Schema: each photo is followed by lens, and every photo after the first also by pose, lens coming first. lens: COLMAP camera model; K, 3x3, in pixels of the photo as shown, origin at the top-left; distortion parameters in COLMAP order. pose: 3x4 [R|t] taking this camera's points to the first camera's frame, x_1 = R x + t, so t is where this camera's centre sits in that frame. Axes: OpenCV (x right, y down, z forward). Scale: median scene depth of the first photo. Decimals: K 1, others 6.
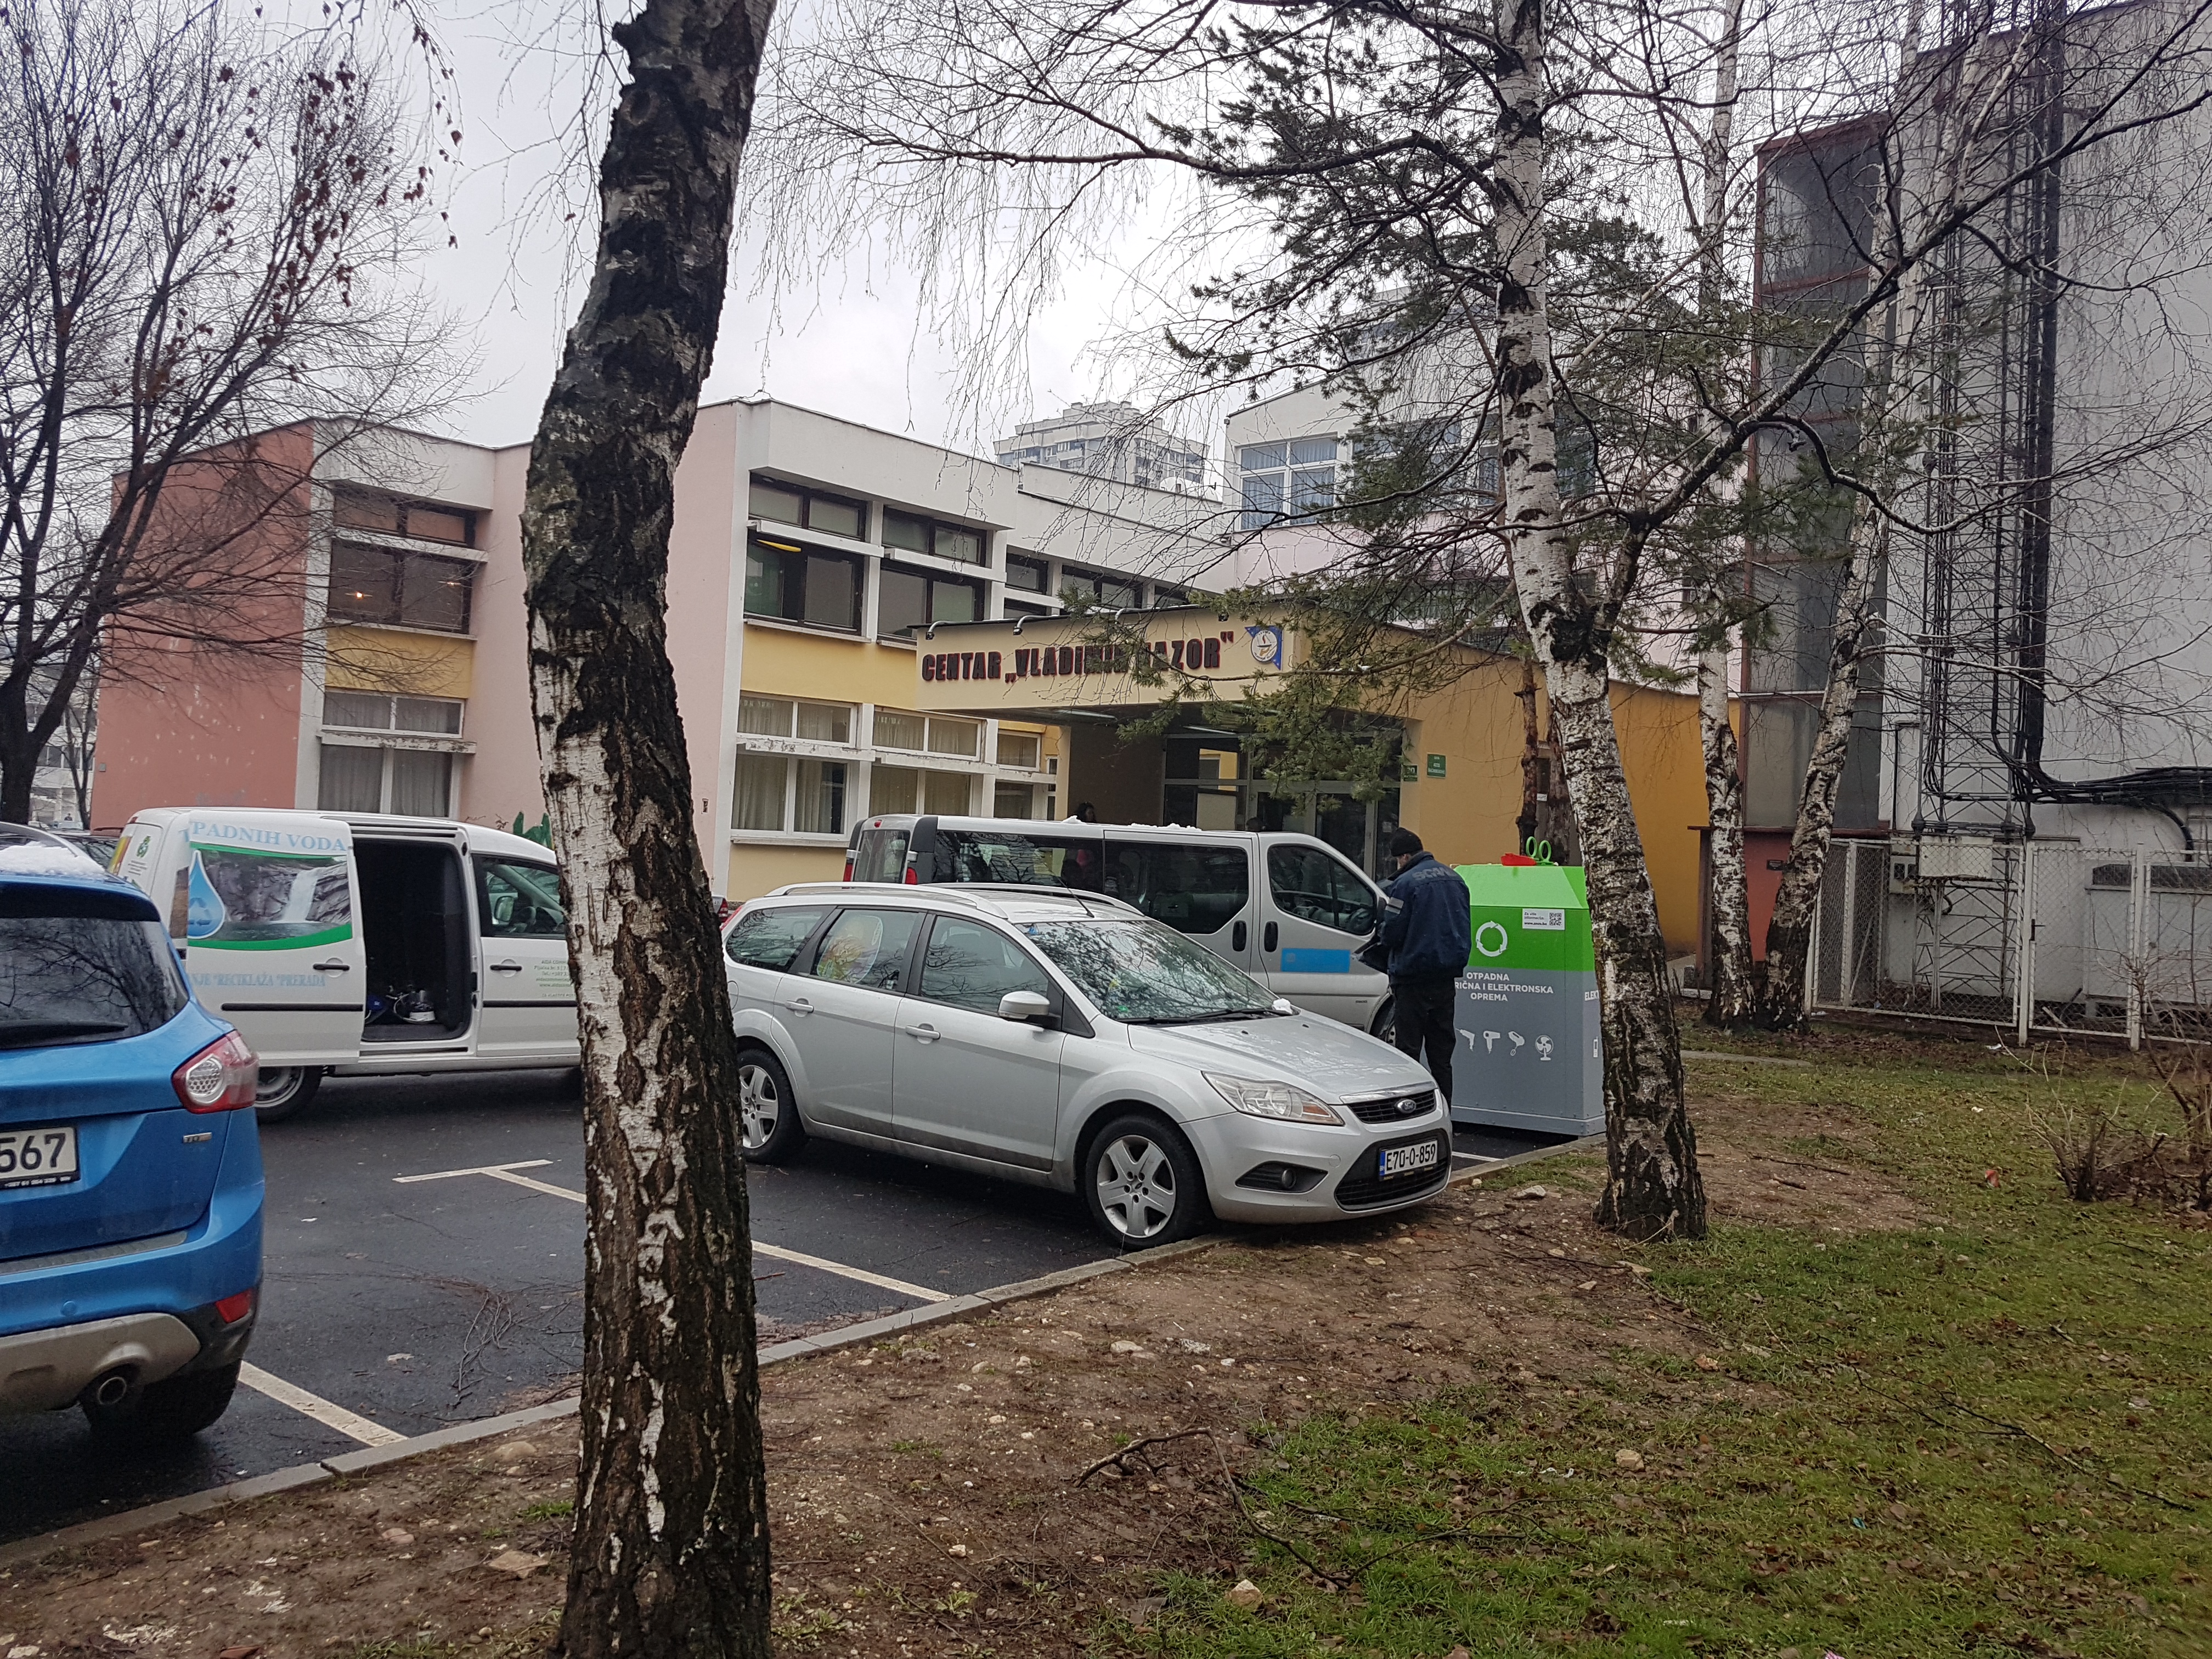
lens RADIAL K [[1739.9, 0, 1084.7], [0, 1739.9, 844.9], [0, 0, 1]] dist [0.081246, -0.118521]
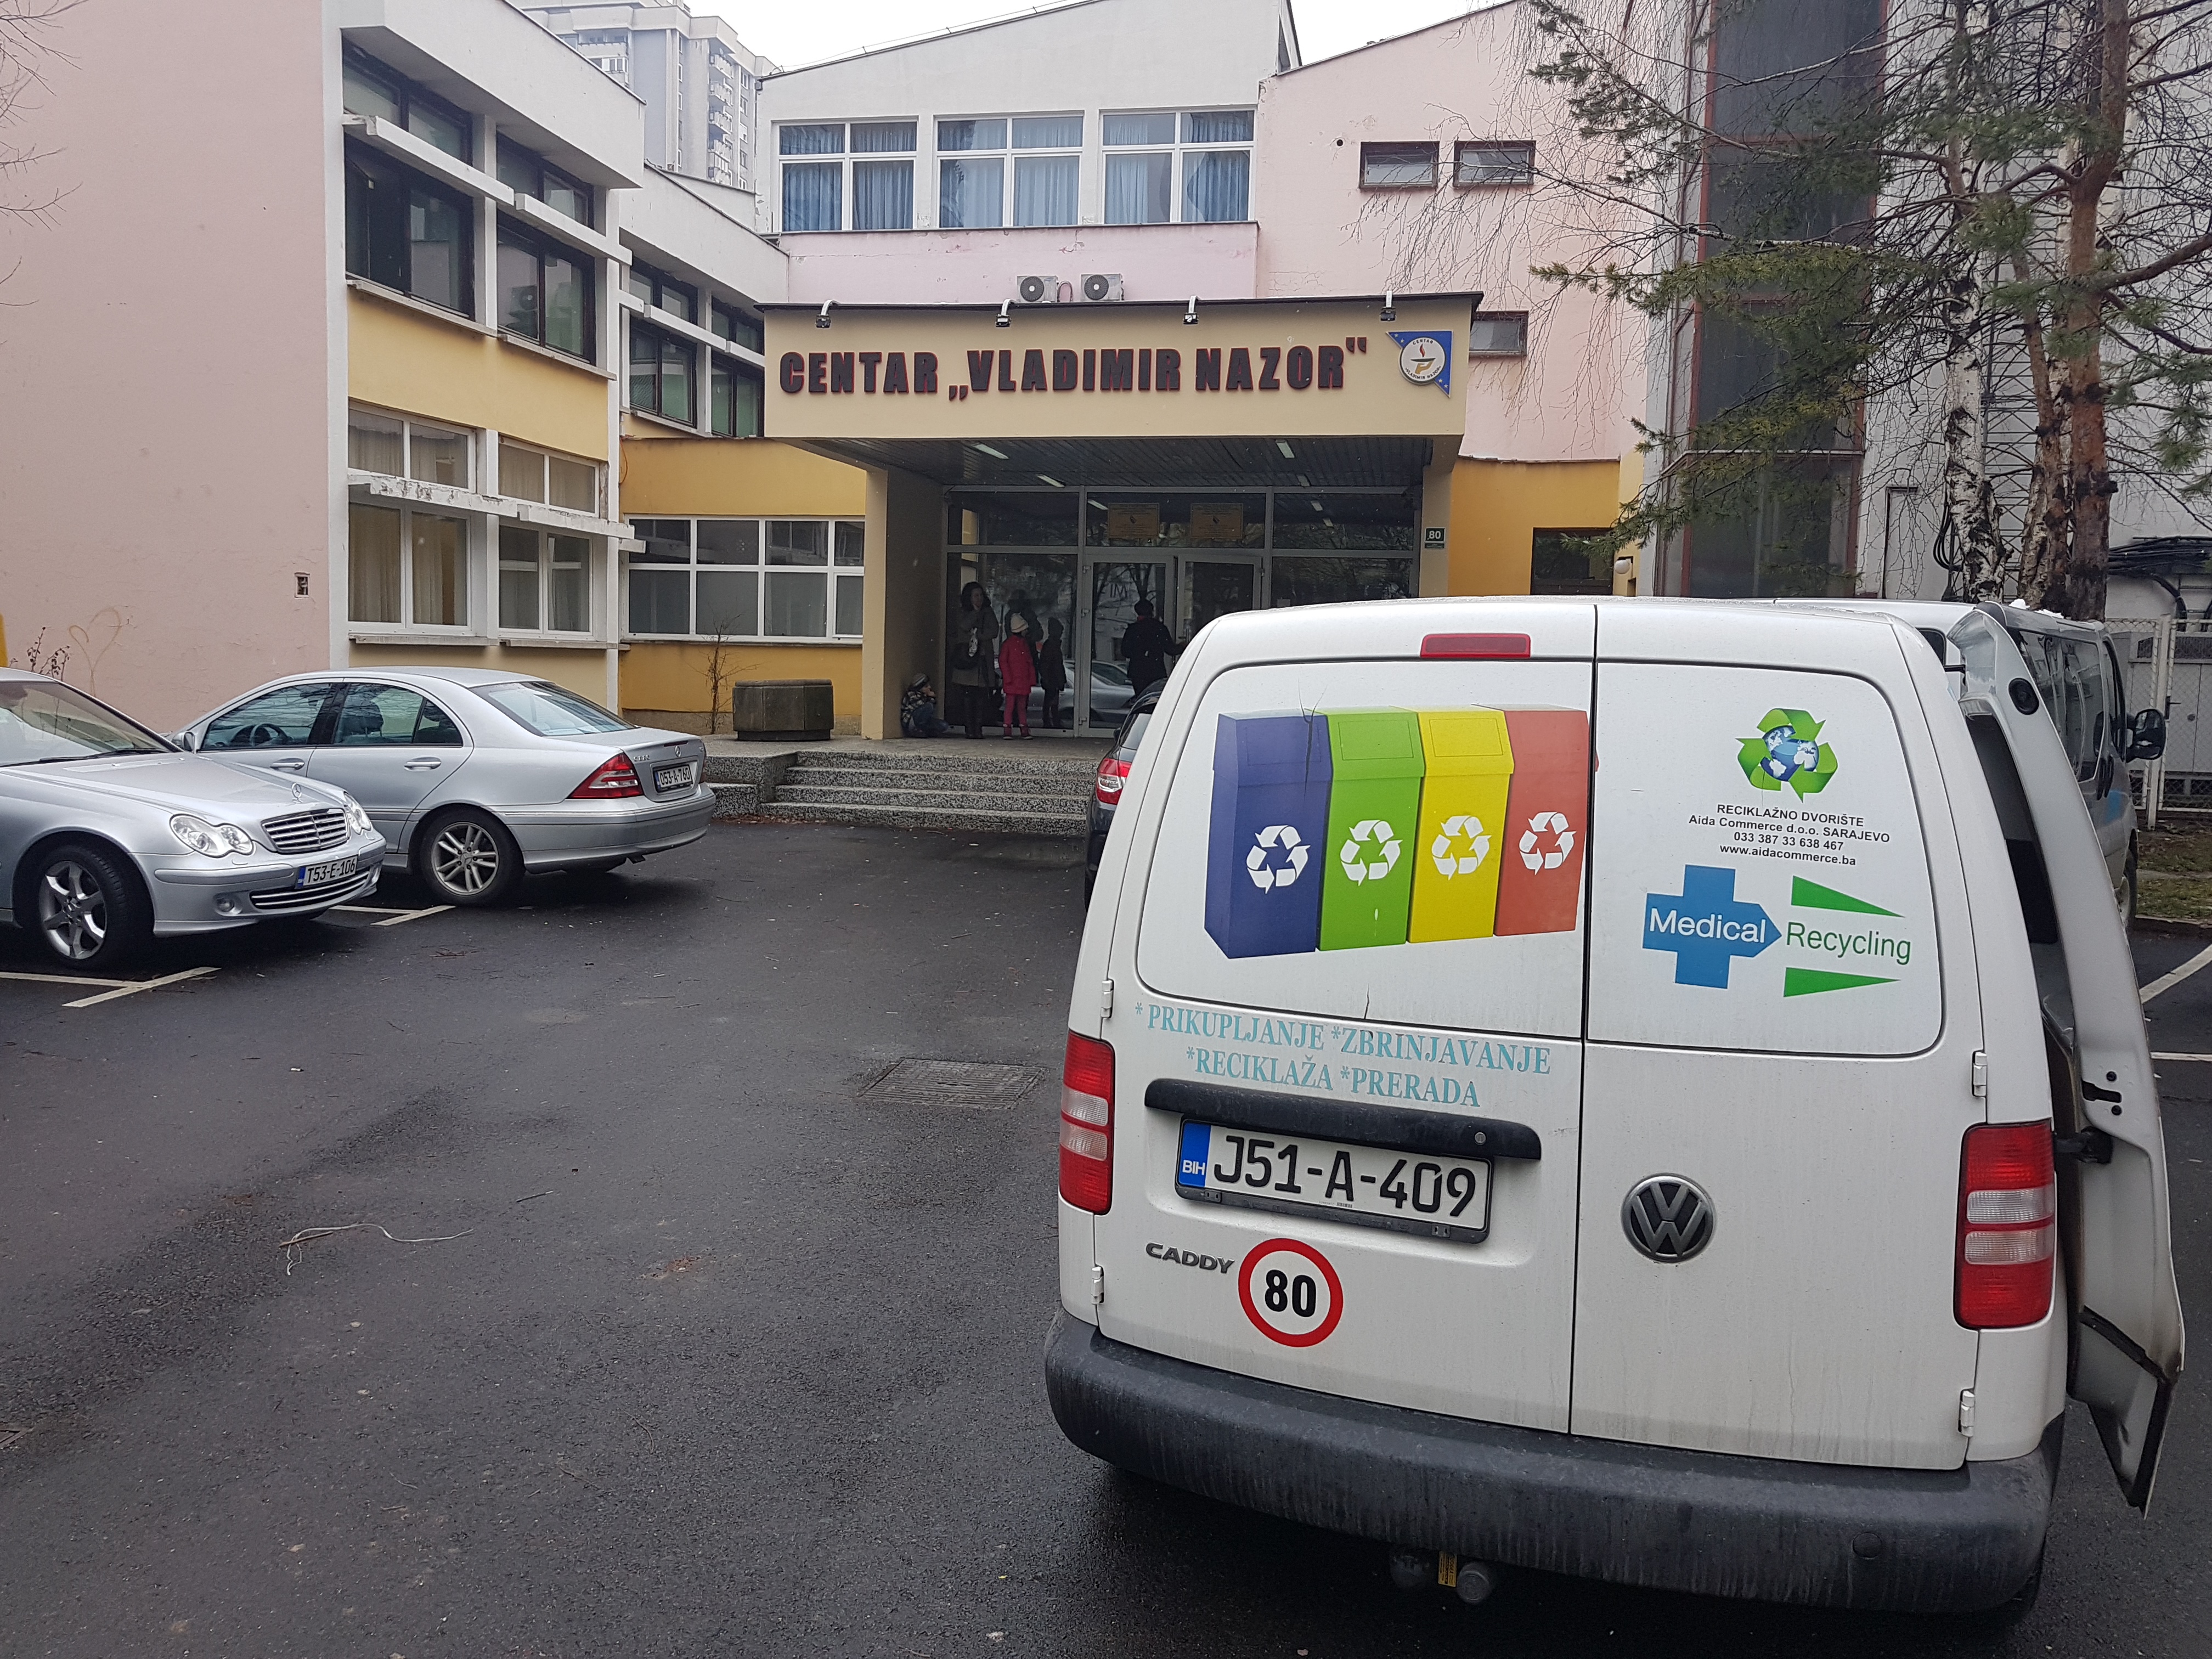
lens RADIAL K [[1698.5, 0, 1105.9], [0, 1698.5, 814.7], [0, 0, 1]] dist [0.053823, -0.057159]
pose [[0.861732, -0.075397, 0.501731, -0.343125], [0.015732, 0.992392, 0.122111, -0.013575], [-0.507120, -0.097334, 0.856362, 0.394582]]
